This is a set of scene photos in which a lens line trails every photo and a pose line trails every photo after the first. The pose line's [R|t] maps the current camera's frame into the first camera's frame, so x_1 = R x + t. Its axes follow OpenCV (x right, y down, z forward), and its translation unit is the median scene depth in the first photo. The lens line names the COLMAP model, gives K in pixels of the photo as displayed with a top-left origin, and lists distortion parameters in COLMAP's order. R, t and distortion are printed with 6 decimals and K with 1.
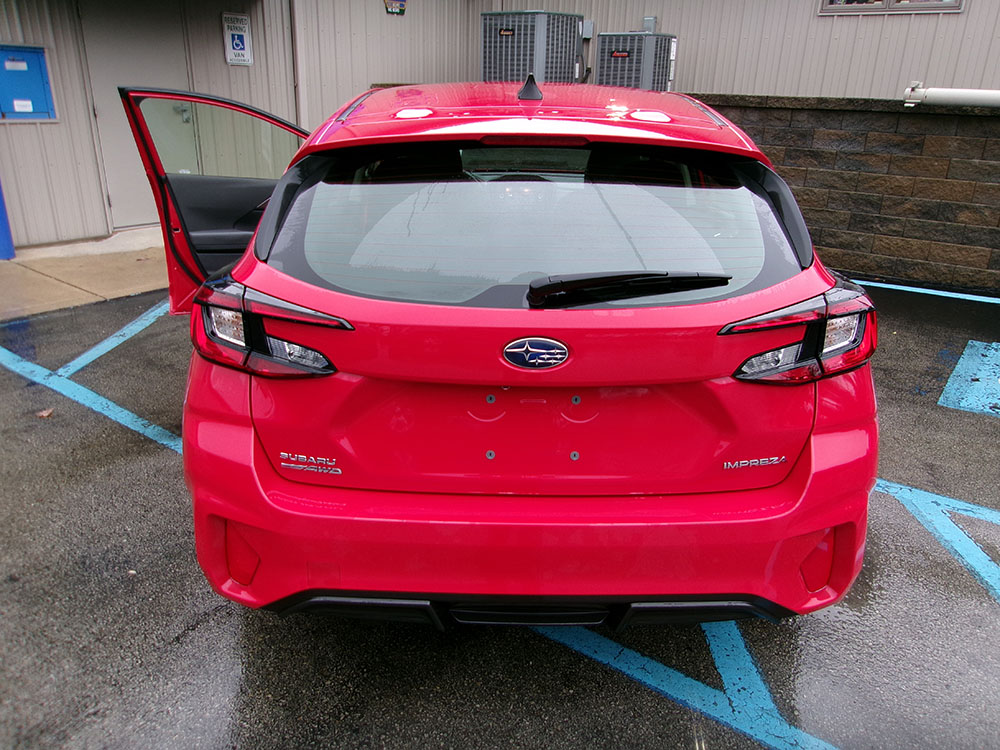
lens RADIAL K [[775.1, 0, 503.6], [0, 775.1, 378.9], [0, 0, 1]] dist [-0.049465, 0.087426]
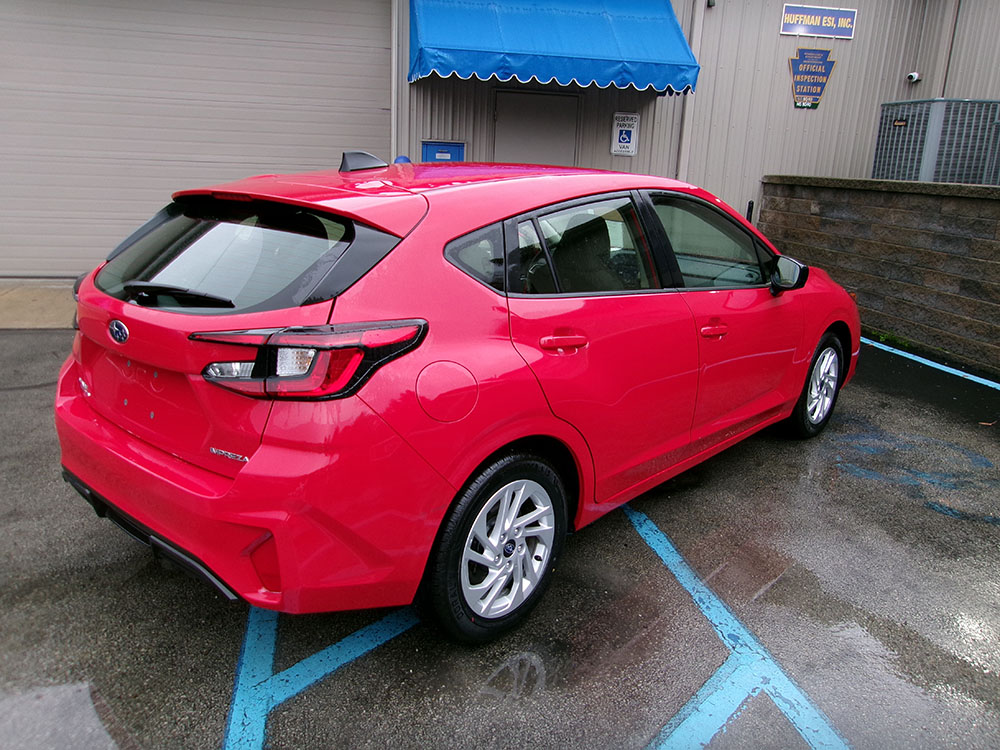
lens RADIAL K [[775.1, 0, 503.6], [0, 775.1, 378.9], [0, 0, 1]] dist [-0.049465, 0.087426]
pose [[0.750234, 0.185750, -0.634544, 0.315139], [-0.255653, 0.966576, -0.019319, -0.021193], [0.609746, 0.176717, 0.772646, 0.068218]]
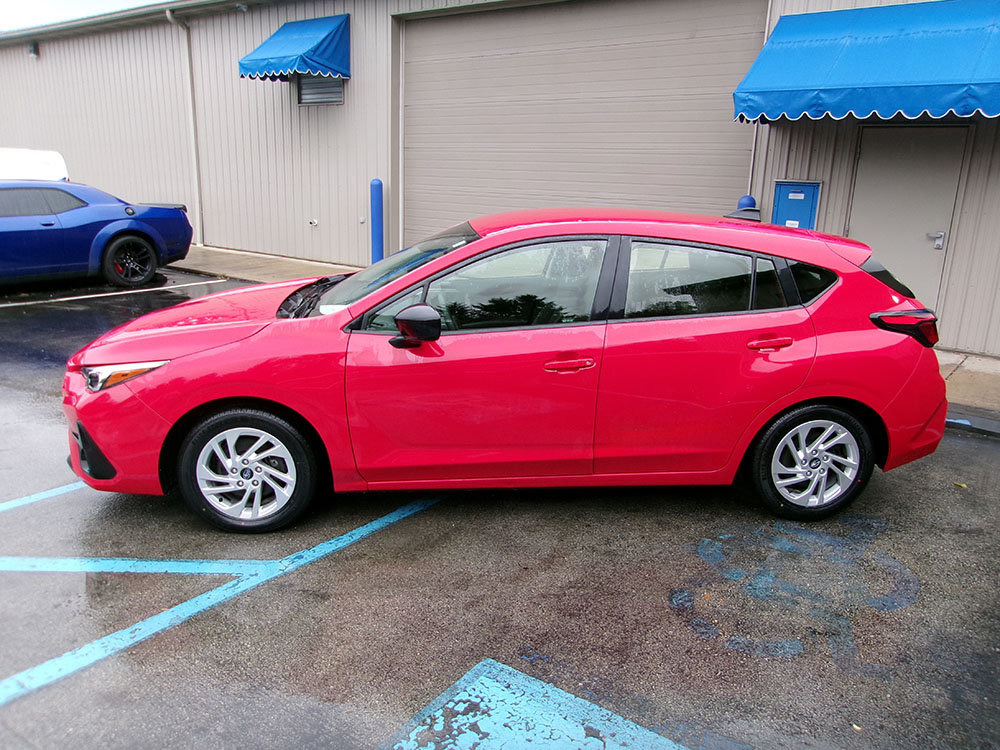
lens RADIAL K [[775.1, 0, 503.6], [0, 775.1, 378.9], [0, 0, 1]] dist [-0.049465, 0.087426]
pose [[-0.009949, 0.236382, -0.971609, 0.605110], [-0.385810, 0.895515, 0.221820, -0.180502], [0.922524, 0.377064, 0.082289, 0.442029]]
